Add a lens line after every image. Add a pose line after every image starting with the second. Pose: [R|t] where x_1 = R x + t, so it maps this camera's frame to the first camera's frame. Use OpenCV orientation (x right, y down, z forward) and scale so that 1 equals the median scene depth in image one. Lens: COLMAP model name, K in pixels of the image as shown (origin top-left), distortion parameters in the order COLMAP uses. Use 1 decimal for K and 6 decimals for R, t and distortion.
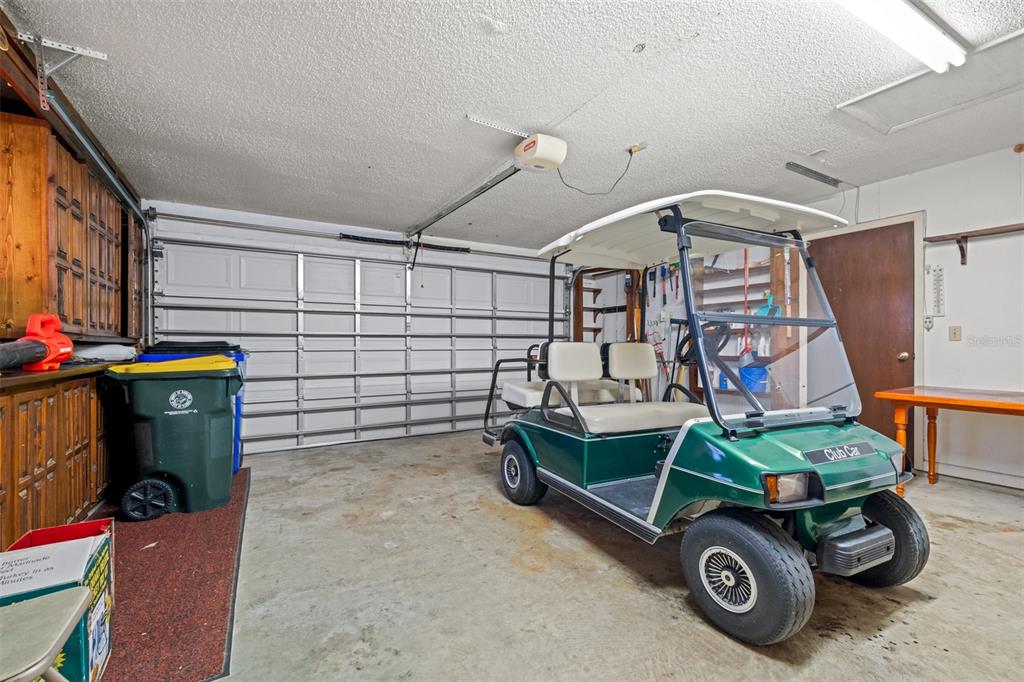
lens RADIAL K [[434.9, 0, 511.2], [0, 434.9, 344.5], [0, 0, 1]] dist [0.000061, -0.001822]
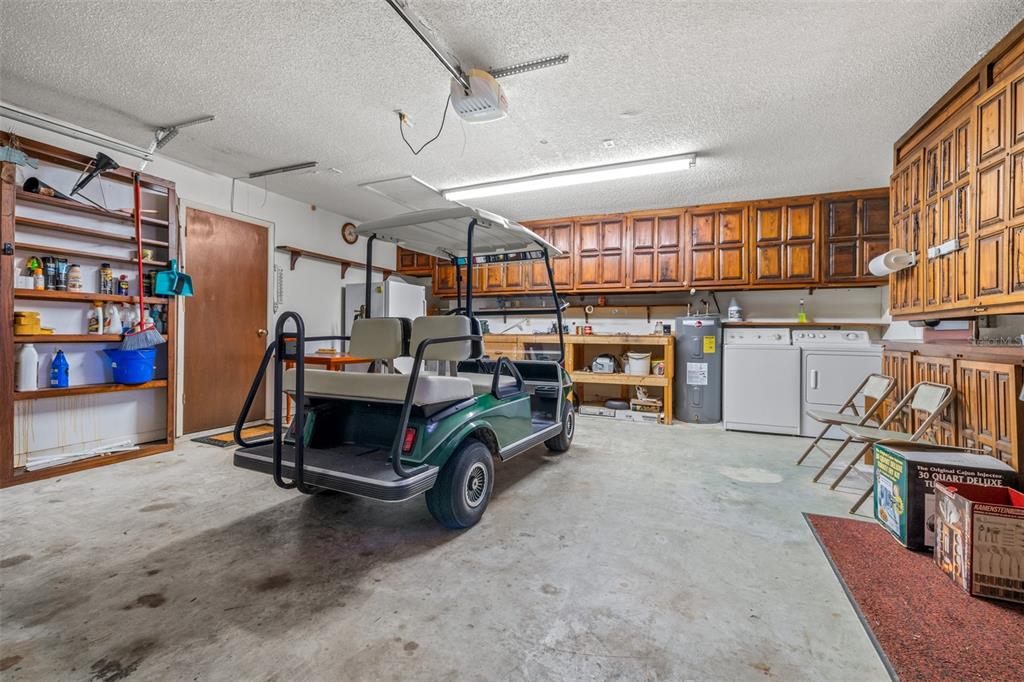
lens RADIAL K [[434.9, 0, 505.7], [0, 434.9, 335.4], [0, 0, 1]] dist [0.000061, -0.001822]
pose [[-0.583967, -0.006699, 0.811750, -0.643418], [-0.015337, 0.999879, -0.002781, 0.032927], [-0.811632, -0.014074, -0.583999, 1.407034]]
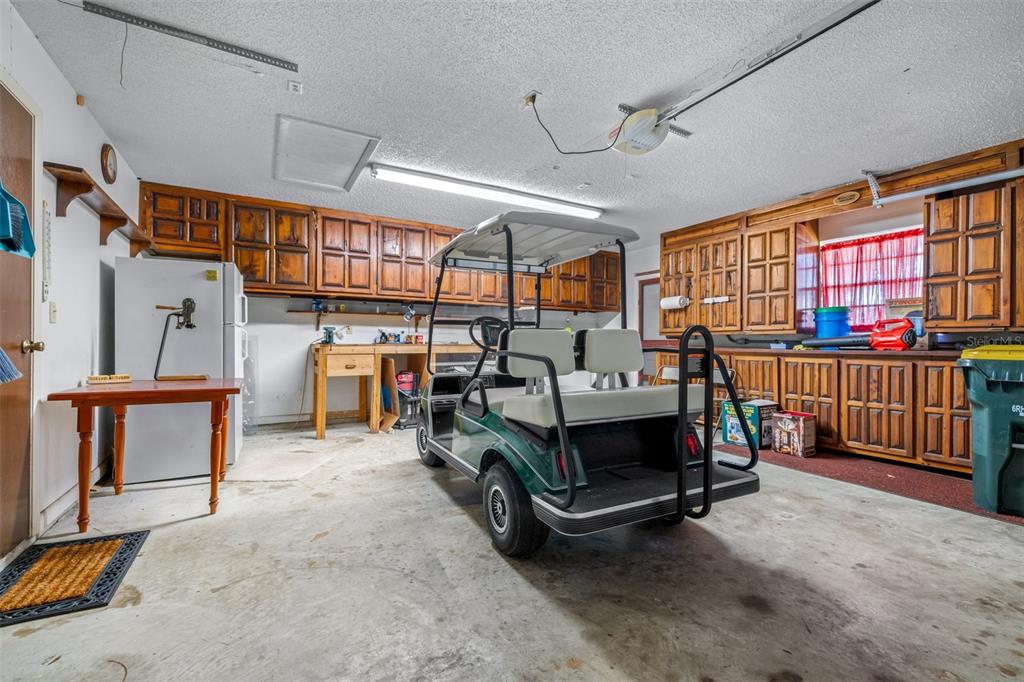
lens RADIAL K [[434.9, 0, 503.3], [0, 434.9, 346.0], [0, 0, 1]] dist [0.000061, -0.001822]
pose [[-0.999920, -0.002726, 0.012361, 0.330944], [-0.002744, 0.999995, -0.001408, 0.030099], [-0.012357, -0.001442, -0.999923, 1.887280]]
